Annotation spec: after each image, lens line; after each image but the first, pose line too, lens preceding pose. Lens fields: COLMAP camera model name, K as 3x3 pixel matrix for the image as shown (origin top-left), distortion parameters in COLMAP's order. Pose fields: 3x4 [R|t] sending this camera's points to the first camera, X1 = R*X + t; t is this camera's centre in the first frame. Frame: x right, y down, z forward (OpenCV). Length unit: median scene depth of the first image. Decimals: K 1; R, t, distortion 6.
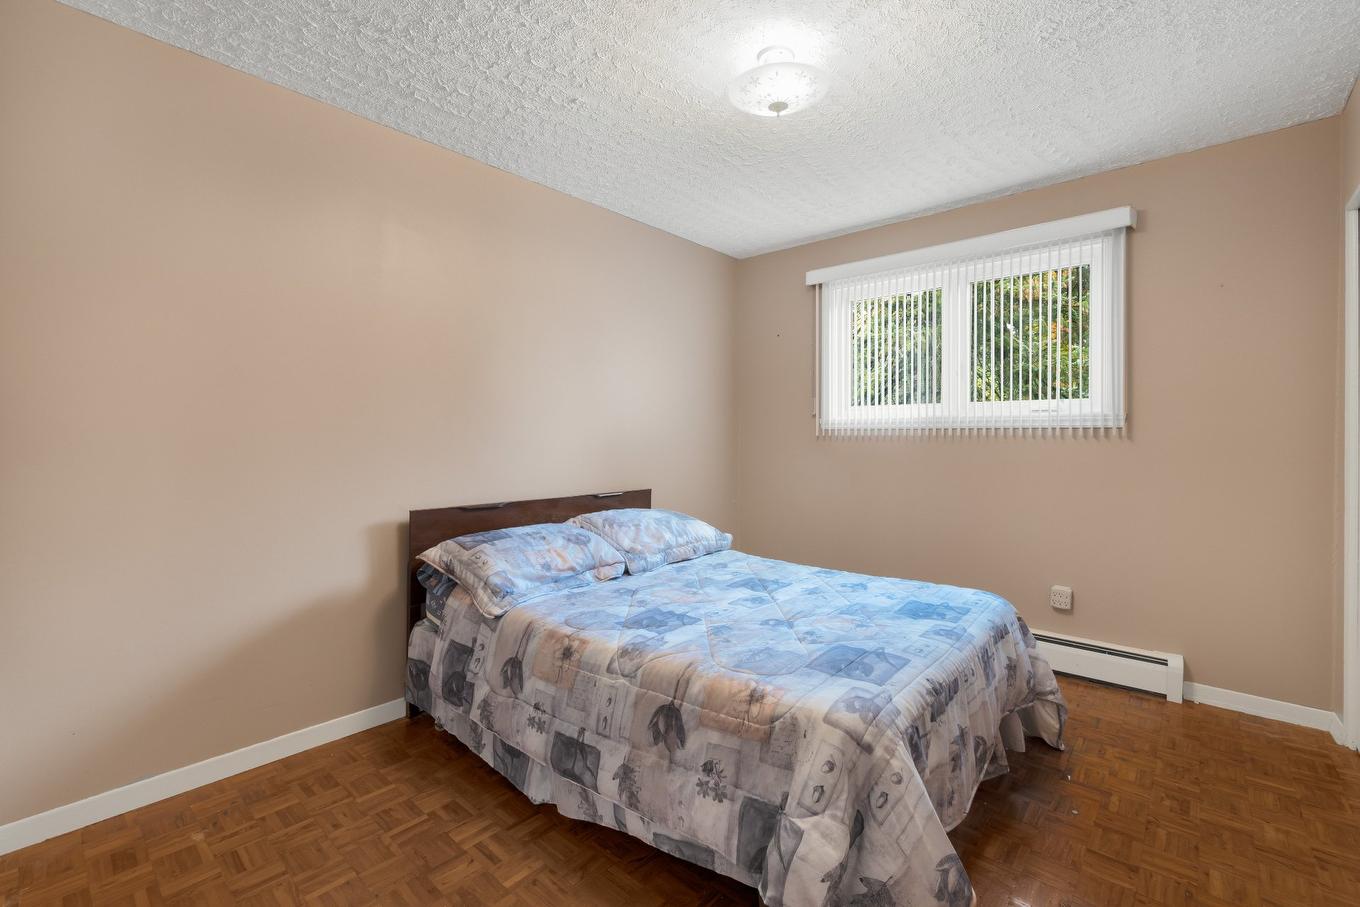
lens RADIAL K [[579.4, 0, 680.8], [0, 579.4, 449.1], [0, 0, 1]] dist [-0.001691, 0.000014]
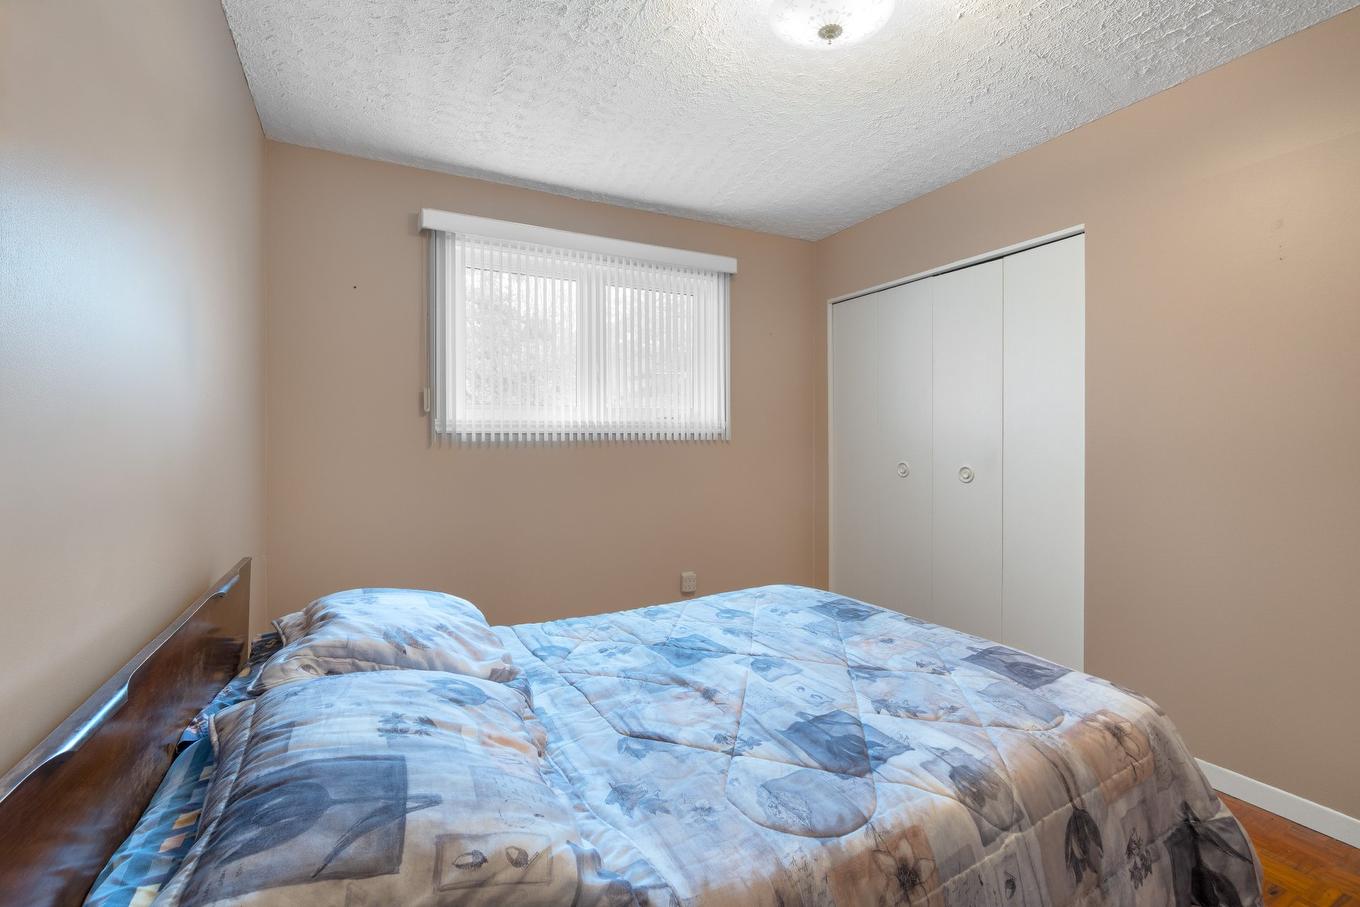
lens RADIAL K [[600.5, 0, 680.6], [0, 600.5, 440.5], [0, 0, 1]] dist [0.003413, 0.000402]
pose [[0.357689, -0.005918, 0.933822, -0.727092], [0.027456, 0.999614, -0.004182, -0.028646], [-0.933437, 0.027135, 0.357714, 0.954870]]
